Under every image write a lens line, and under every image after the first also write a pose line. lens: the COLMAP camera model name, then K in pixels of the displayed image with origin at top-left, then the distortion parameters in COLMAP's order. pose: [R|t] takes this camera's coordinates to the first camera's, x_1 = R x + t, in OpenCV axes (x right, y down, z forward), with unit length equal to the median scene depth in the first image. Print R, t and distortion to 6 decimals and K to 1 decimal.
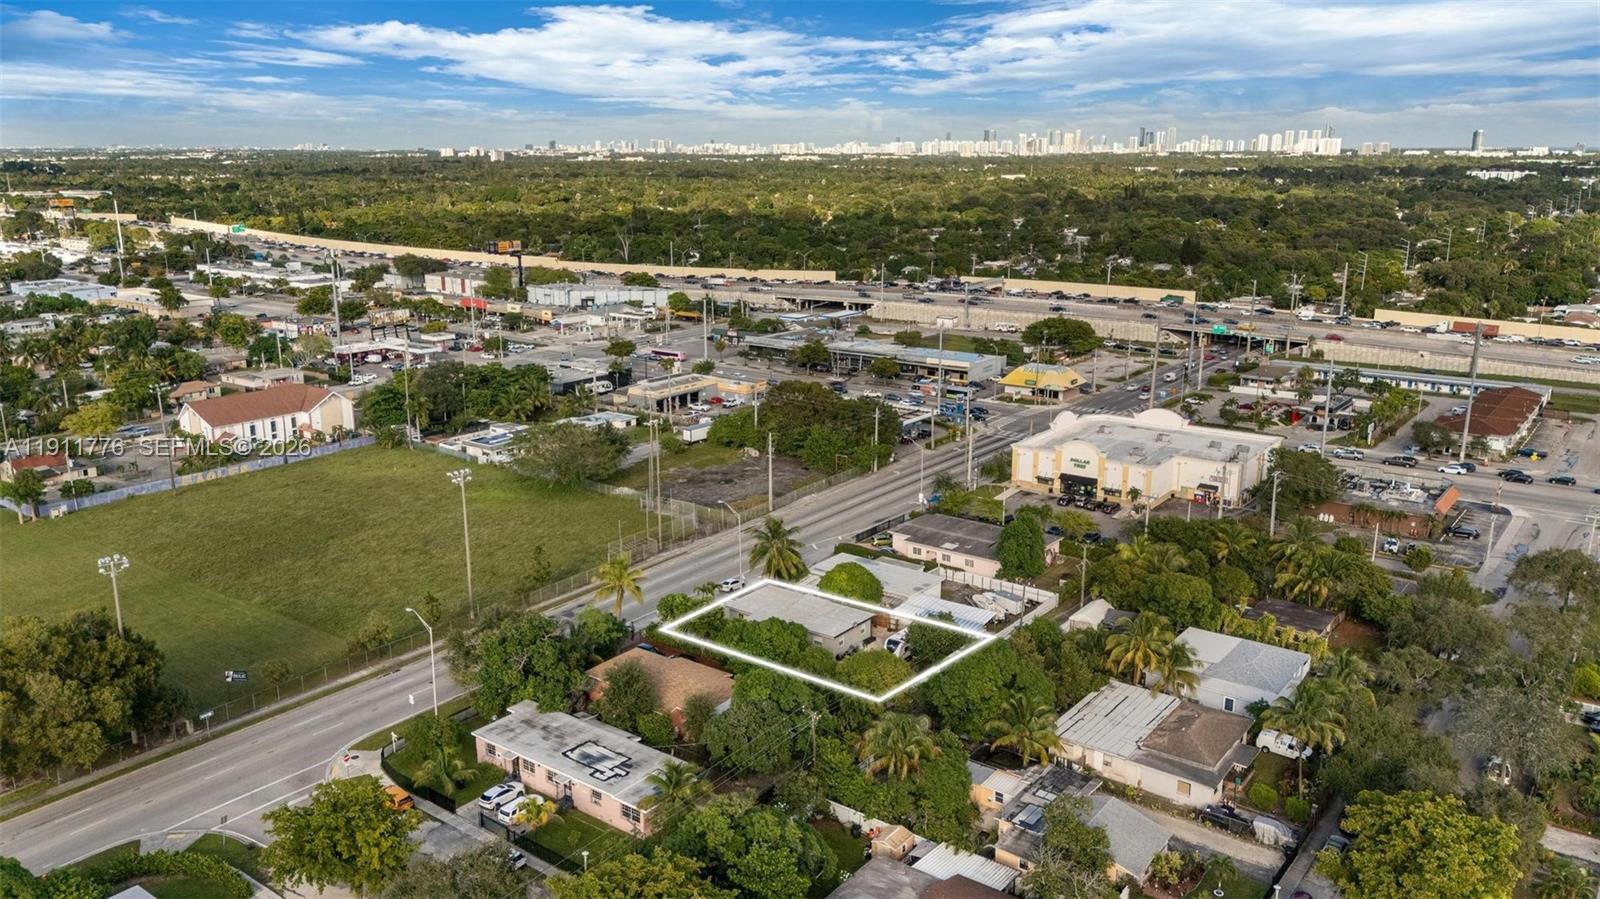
lens RADIAL K [[1158.4, 0, 776.5], [0, 1158.4, 524.5], [0, 0, 1]] dist [0.118573, -0.136769]
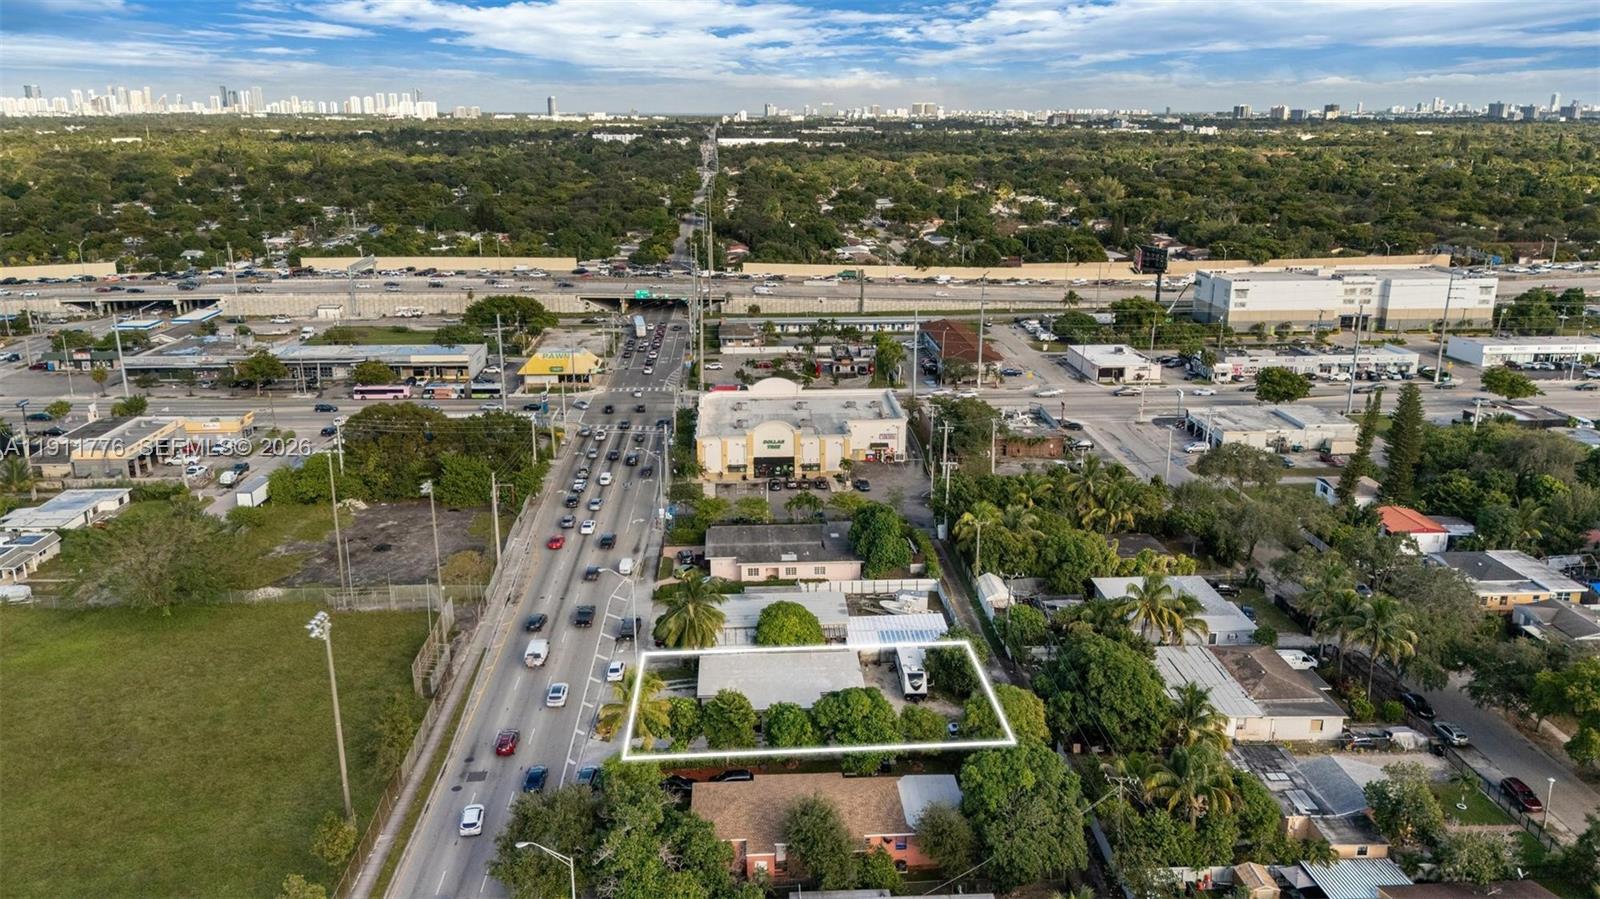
lens RADIAL K [[1195.9, 0, 782.6], [0, 1195.9, 453.9], [0, 0, 1]] dist [0.081111, -0.069853]
pose [[0.764939, -0.179459, 0.618598, -0.353650], [0.199111, 0.979245, 0.037870, -0.082194], [-0.612555, 0.094202, 0.784795, 0.226159]]
